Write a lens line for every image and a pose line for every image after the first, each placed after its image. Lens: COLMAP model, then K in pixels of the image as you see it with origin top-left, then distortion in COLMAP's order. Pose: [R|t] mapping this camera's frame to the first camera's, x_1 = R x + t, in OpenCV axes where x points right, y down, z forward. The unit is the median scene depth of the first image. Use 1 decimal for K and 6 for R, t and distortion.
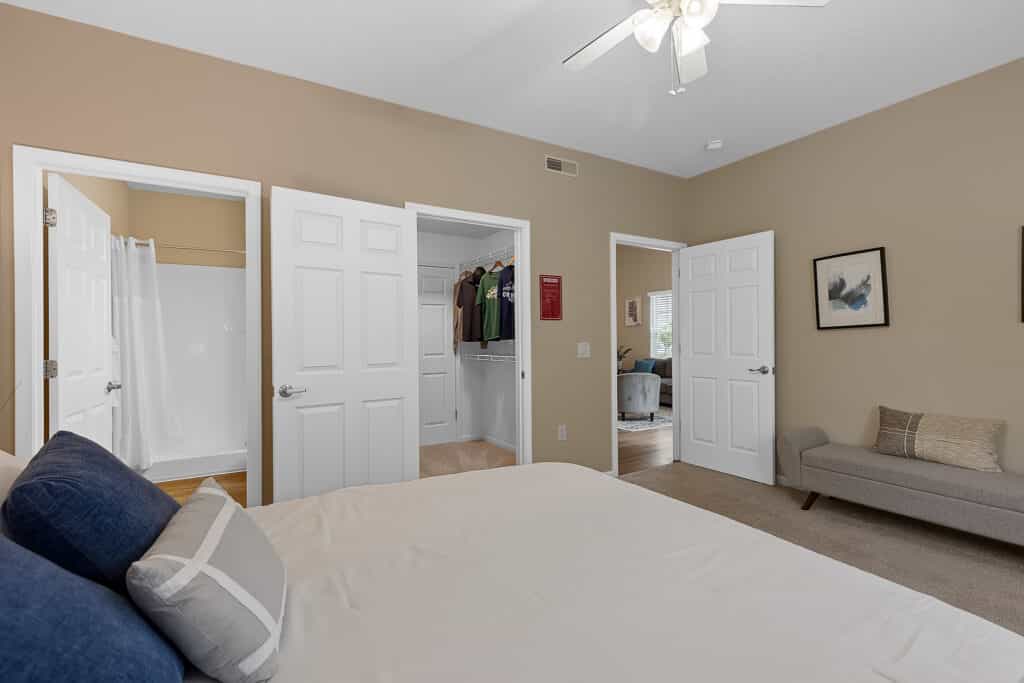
lens RADIAL K [[462.0, 0, 507.1], [0, 462.0, 340.7], [0, 0, 1]] dist [0.004814, -0.000483]
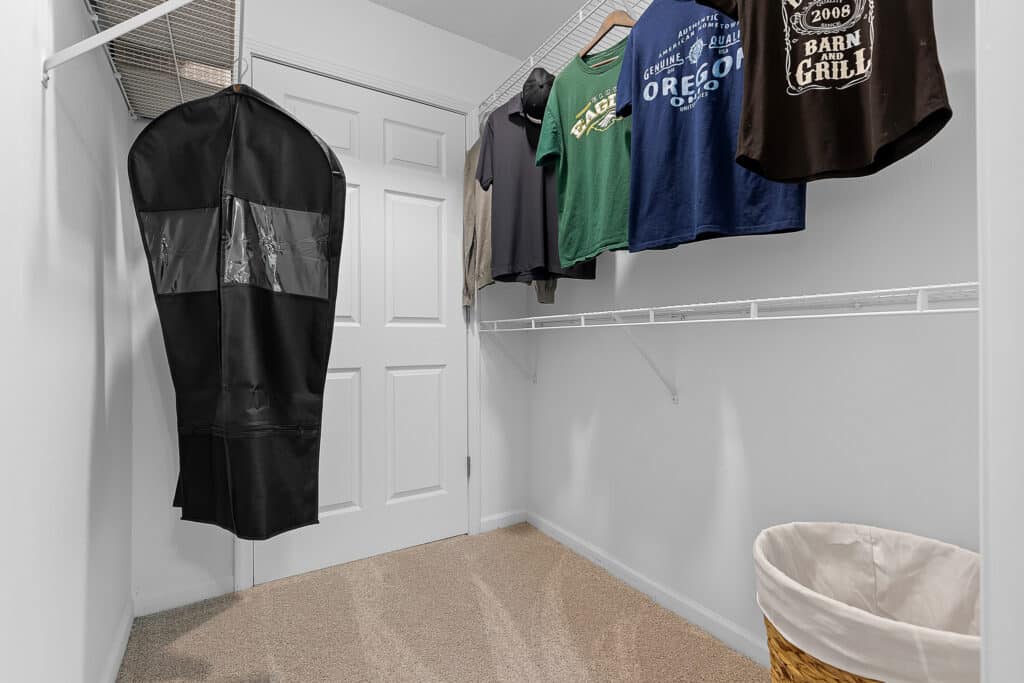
lens RADIAL K [[462.0, 0, 507.1], [0, 462.0, 340.7], [0, 0, 1]] dist [0.004814, -0.000483]
pose [[0.999905, 0.007007, 0.011907, -0.085433], [-0.006999, 0.999975, -0.000723, 0.049116], [-0.011912, 0.000640, 0.999929, 0.614235]]
